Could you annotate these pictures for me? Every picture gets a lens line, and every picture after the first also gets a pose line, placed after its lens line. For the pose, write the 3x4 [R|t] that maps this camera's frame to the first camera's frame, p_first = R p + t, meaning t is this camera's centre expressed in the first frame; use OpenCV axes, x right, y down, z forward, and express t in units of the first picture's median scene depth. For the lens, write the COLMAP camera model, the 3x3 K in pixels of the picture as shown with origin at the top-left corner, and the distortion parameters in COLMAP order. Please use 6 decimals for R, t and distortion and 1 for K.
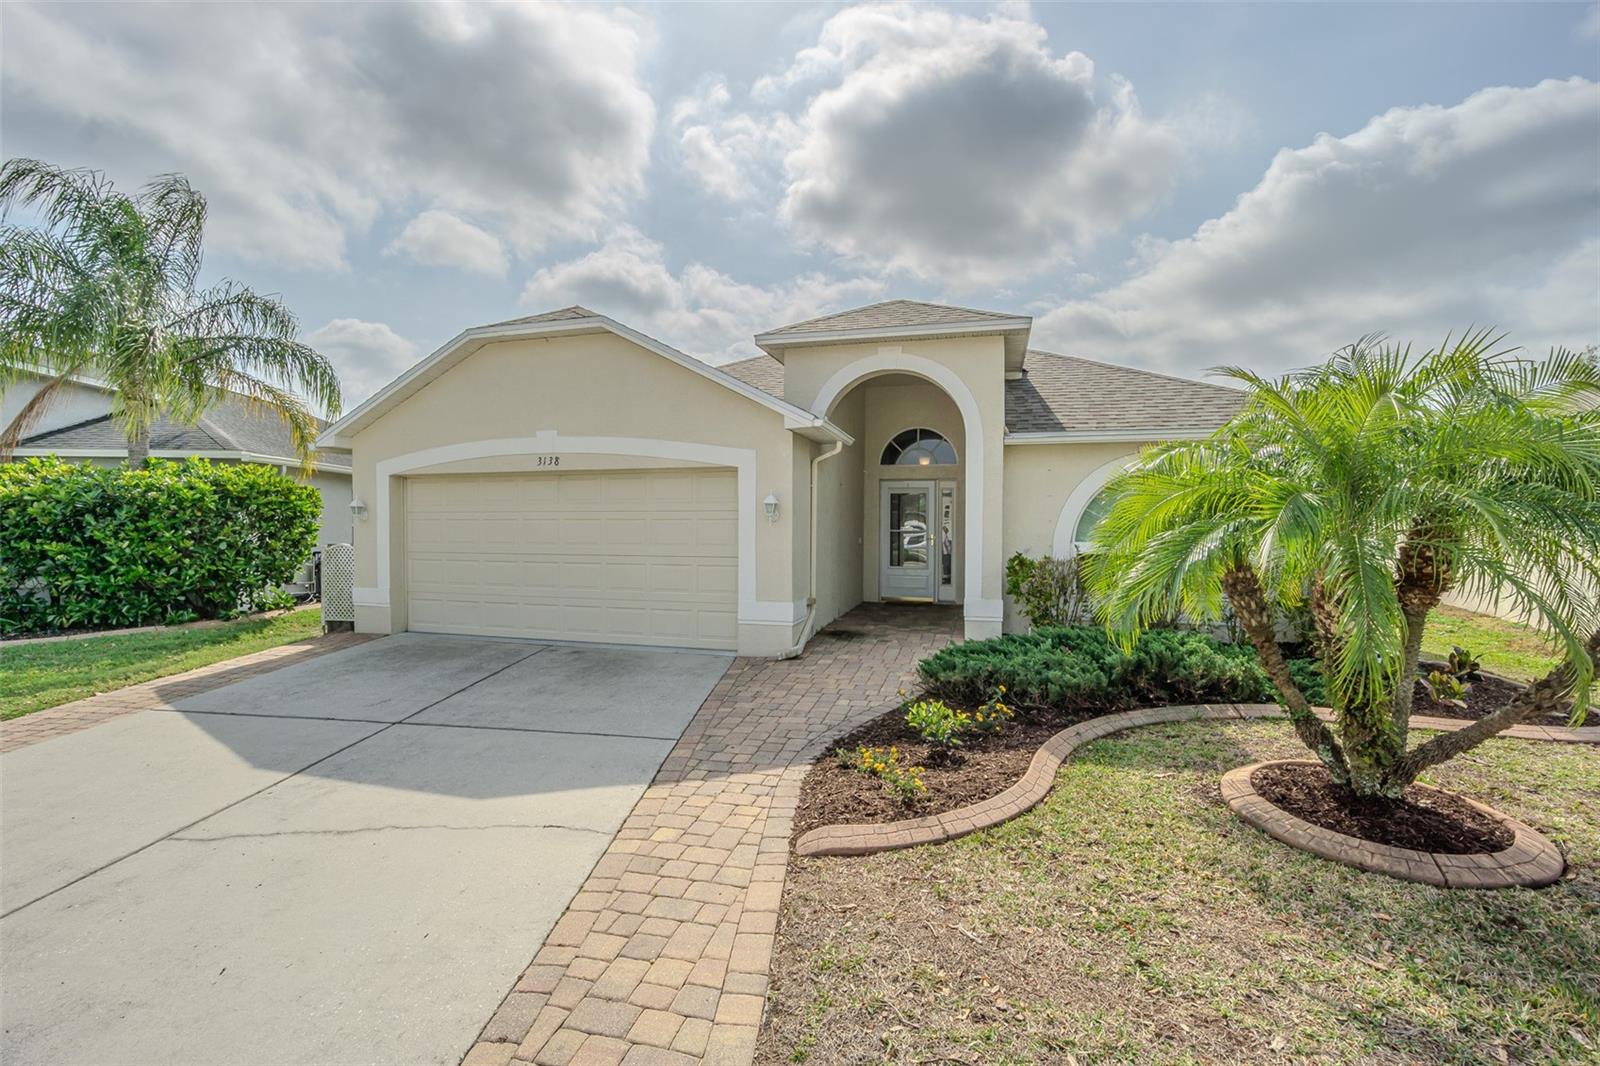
lens RADIAL K [[704.8, 0, 800.0], [0, 704.8, 533.0], [0, 0, 1]] dist [-0.052387, 0.024818]
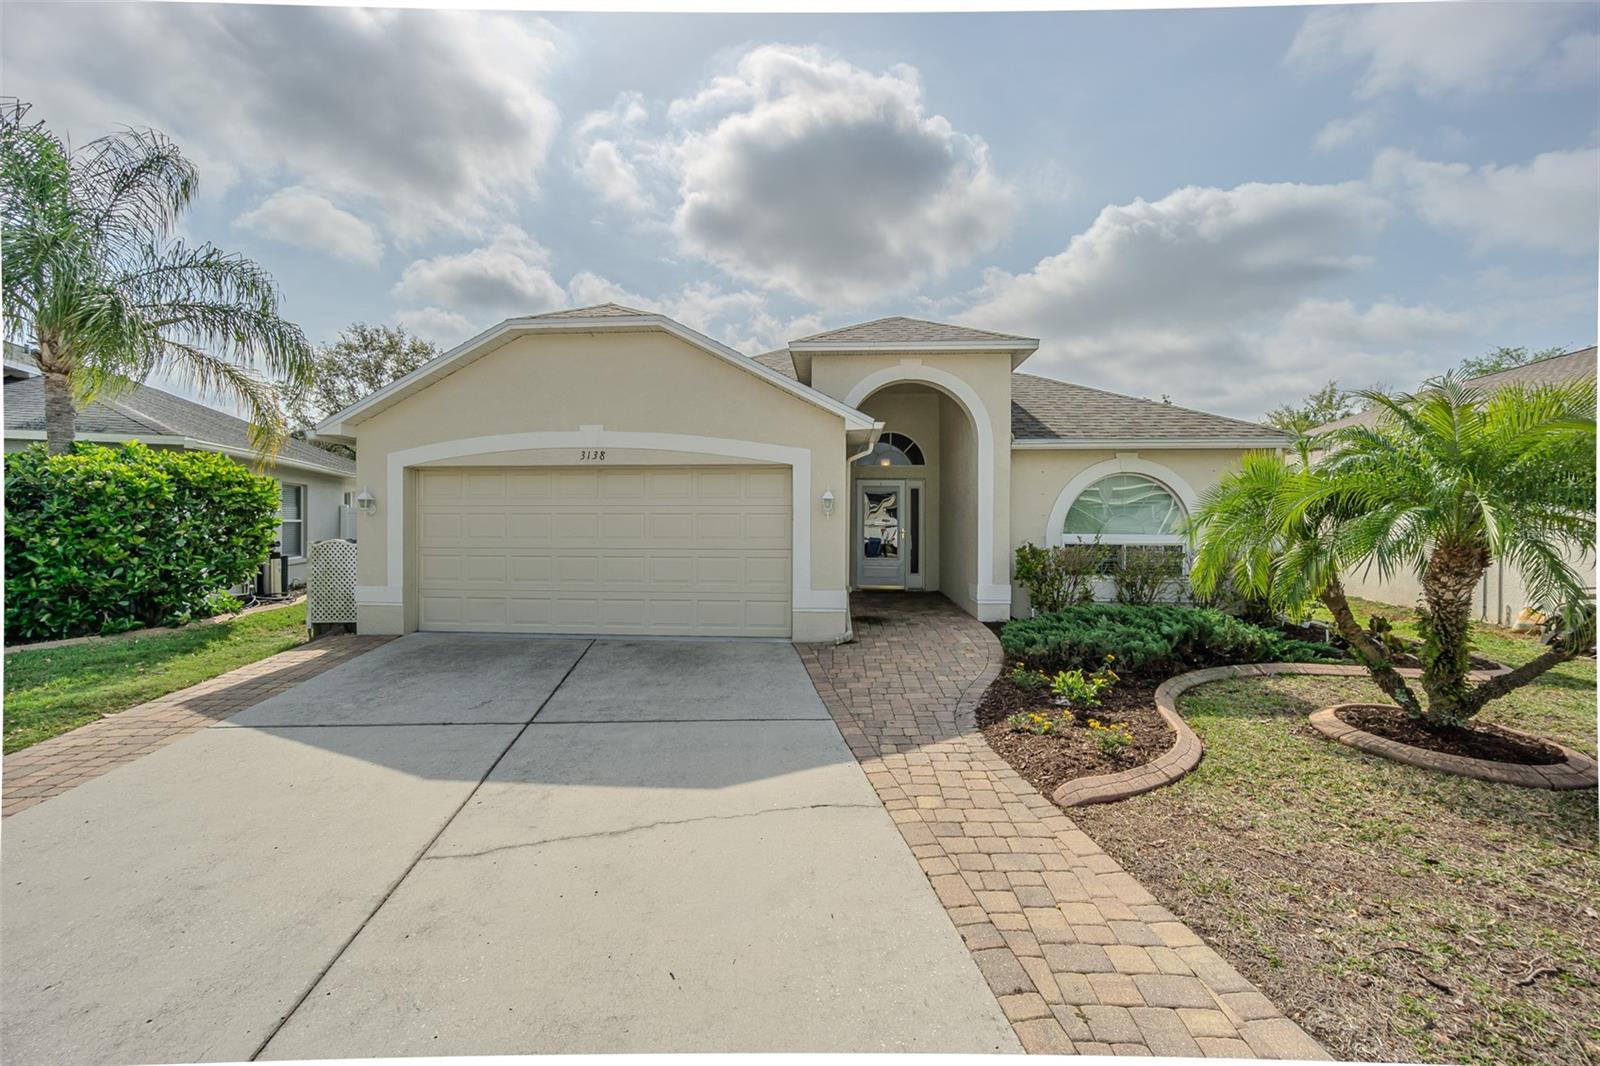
lens RADIAL K [[664.7, 0, 796.2], [0, 664.7, 500.8], [0, 0, 1]] dist [-0.037624, 0.023878]
pose [[0.978601, 0.006309, 0.205671, -0.249497], [0.002759, 0.999038, -0.043772, 0.004330], [-0.205750, 0.043403, 0.977642, 0.009796]]
